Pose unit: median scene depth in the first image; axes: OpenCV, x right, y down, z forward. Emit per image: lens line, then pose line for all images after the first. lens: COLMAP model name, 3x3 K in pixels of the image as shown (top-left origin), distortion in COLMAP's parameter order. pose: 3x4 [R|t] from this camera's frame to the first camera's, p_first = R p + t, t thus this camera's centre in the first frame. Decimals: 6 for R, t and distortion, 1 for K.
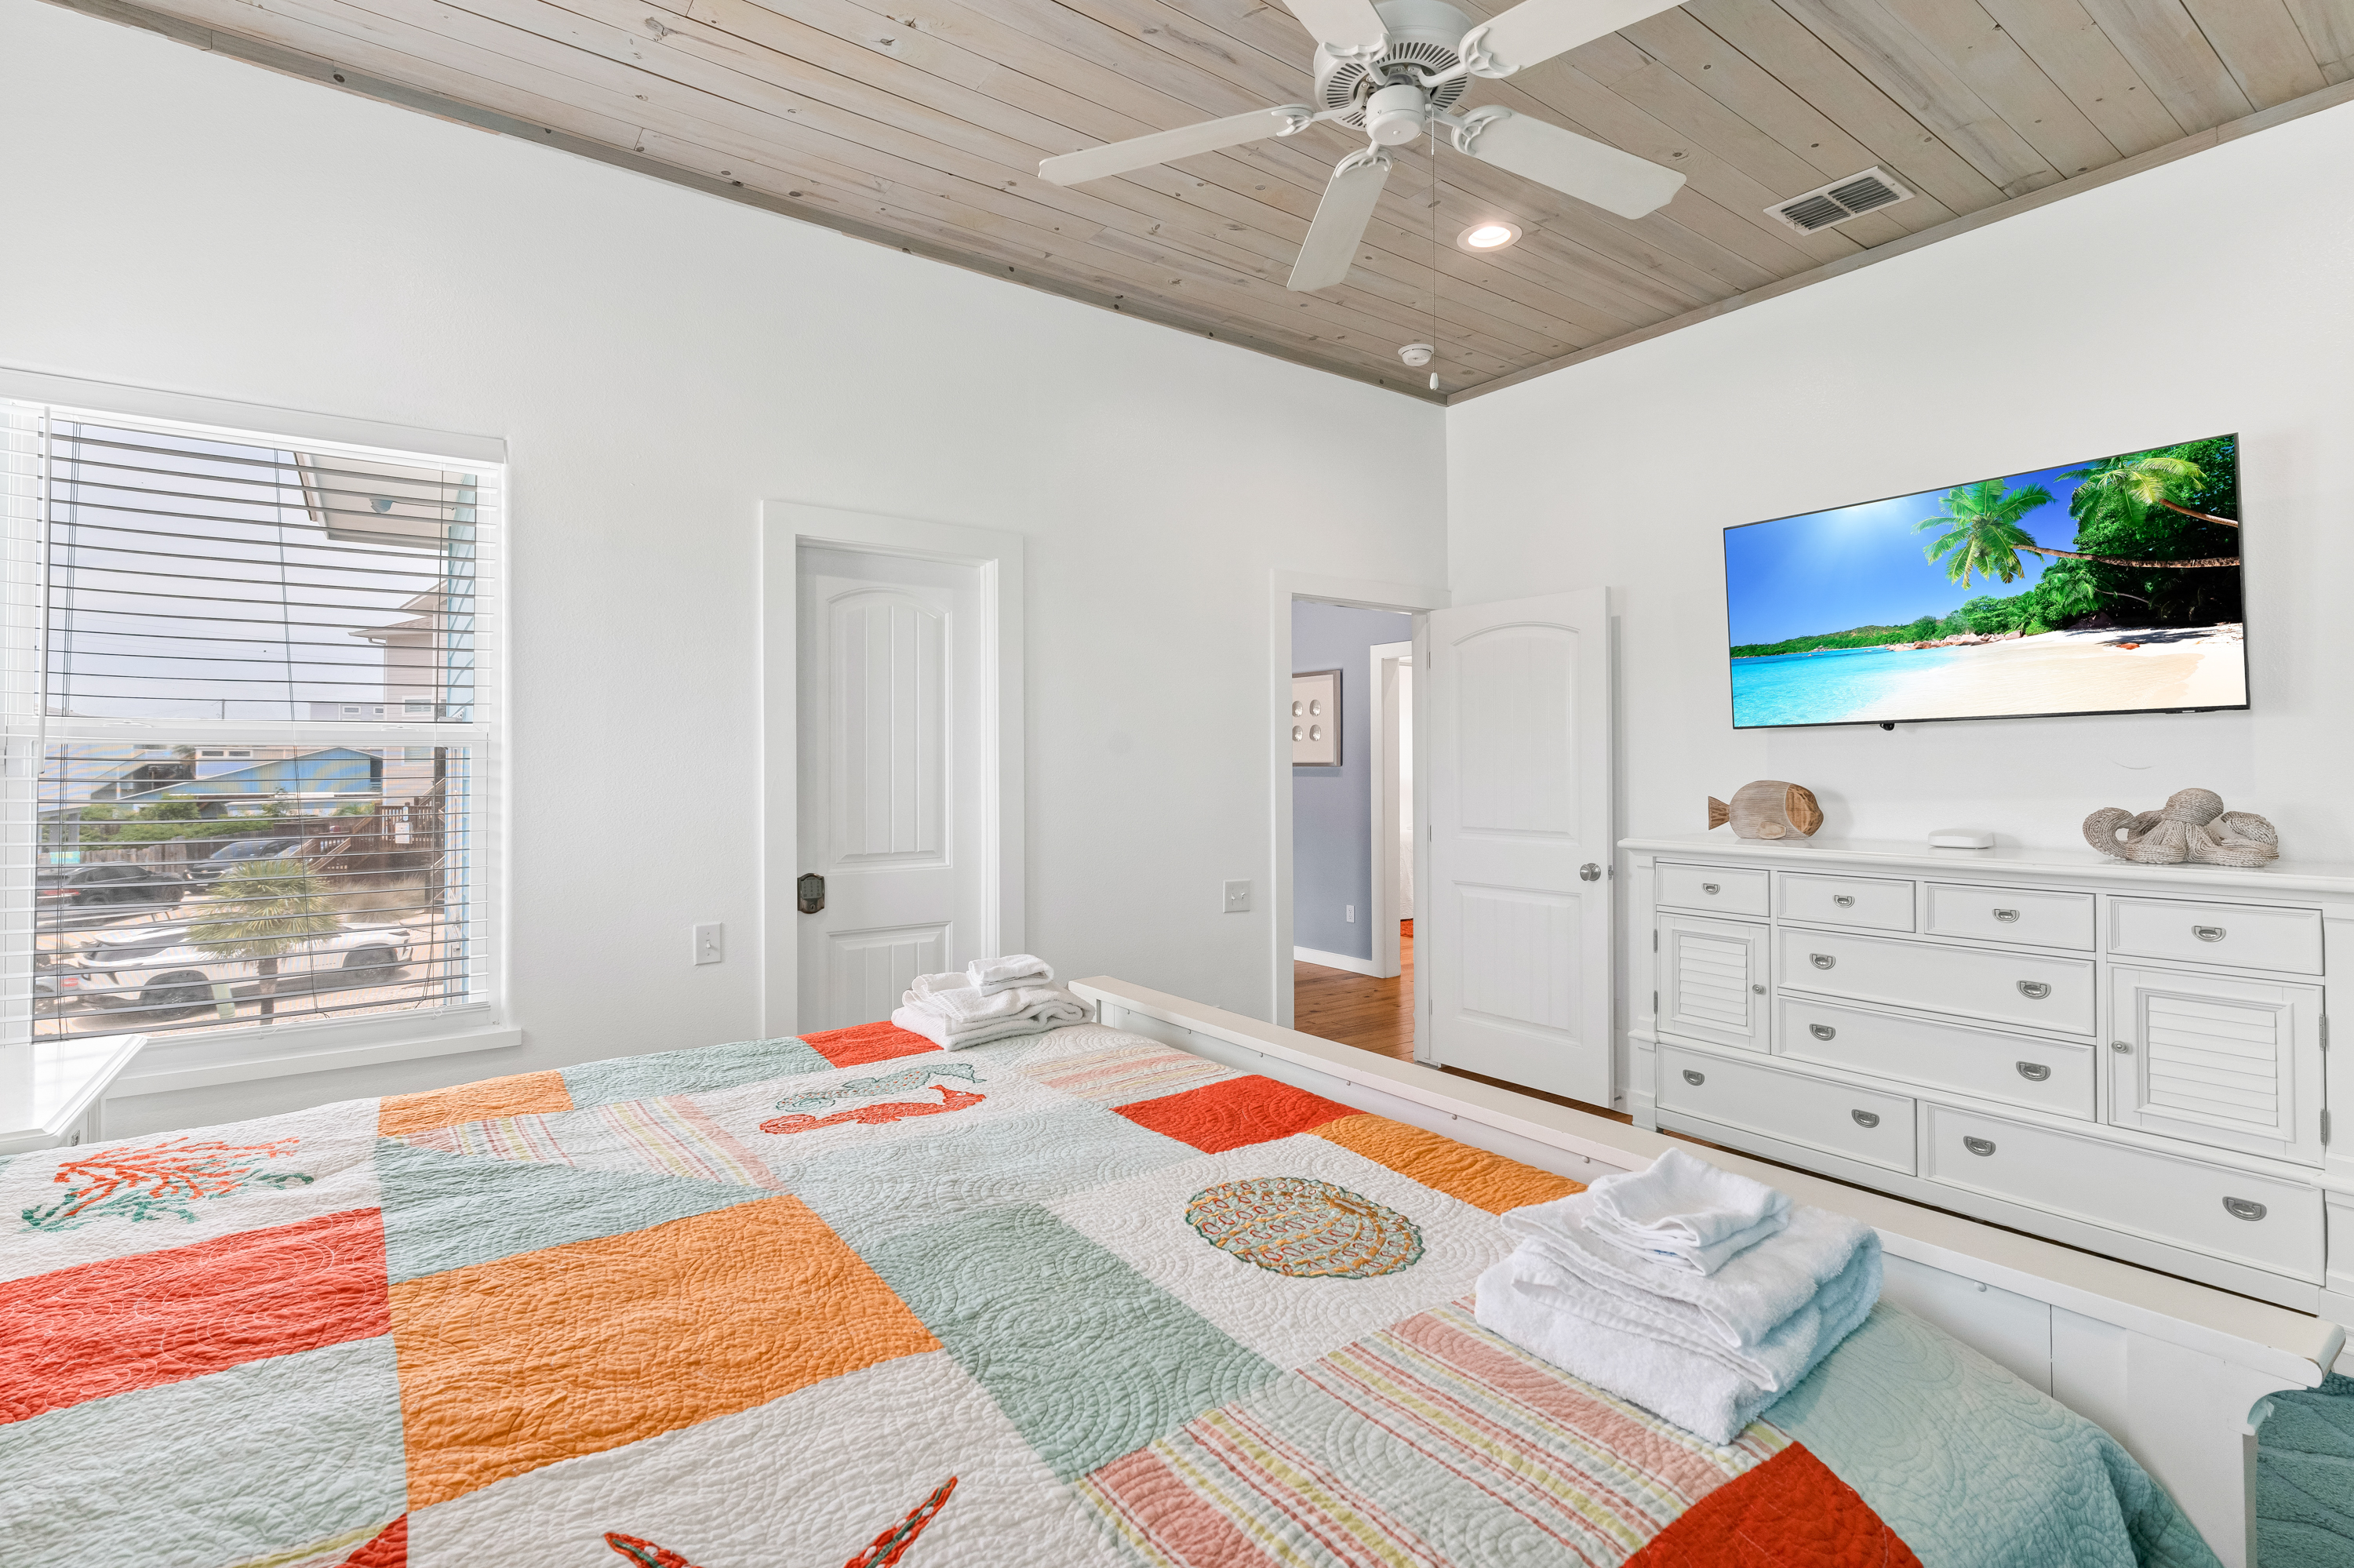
lens RADIAL K [[1146.7, 0, 1061.8], [0, 1146.7, 756.0], [0, 0, 1]] dist [-0.005613, -0.000003]
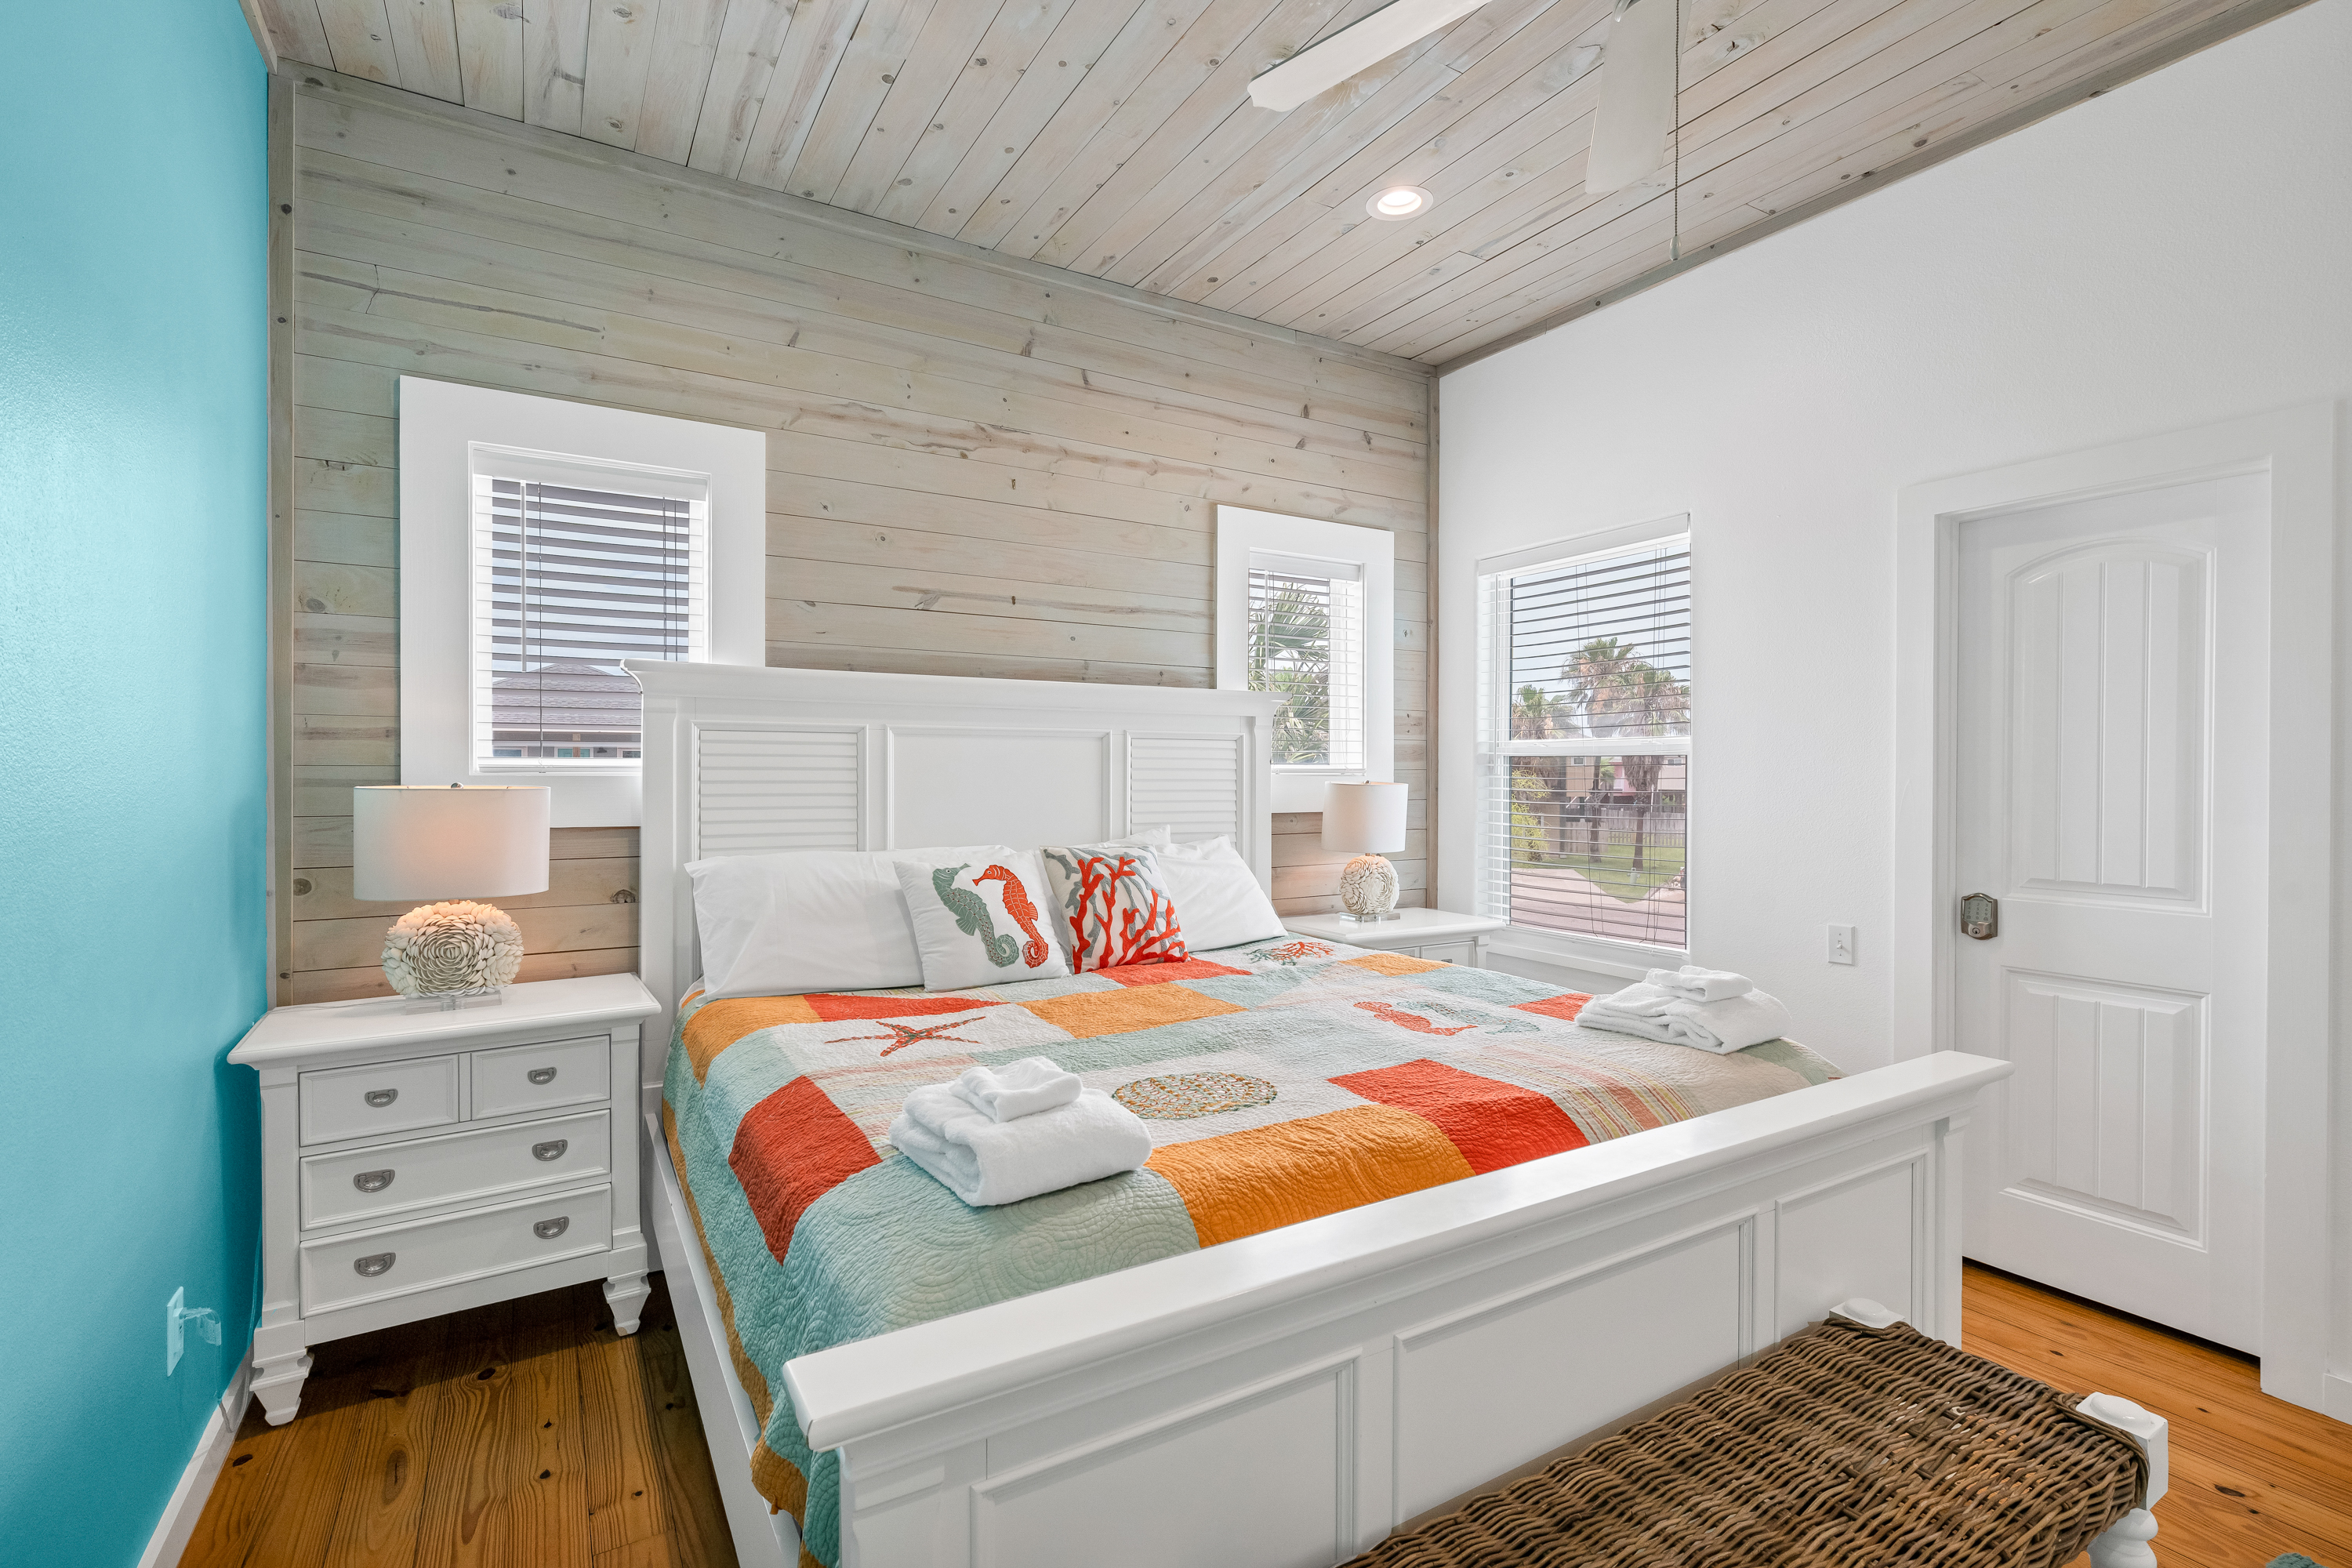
lens RADIAL K [[1033.5, 0, 1170.7], [0, 1033.5, 783.6], [0, 0, 1]] dist [0.014432, -0.001017]
pose [[-0.067084, 0.017505, -0.997594, 0.648143], [0.010798, 0.999800, 0.016818, -0.001905], [0.997689, -0.009643, -0.067259, 0.457768]]
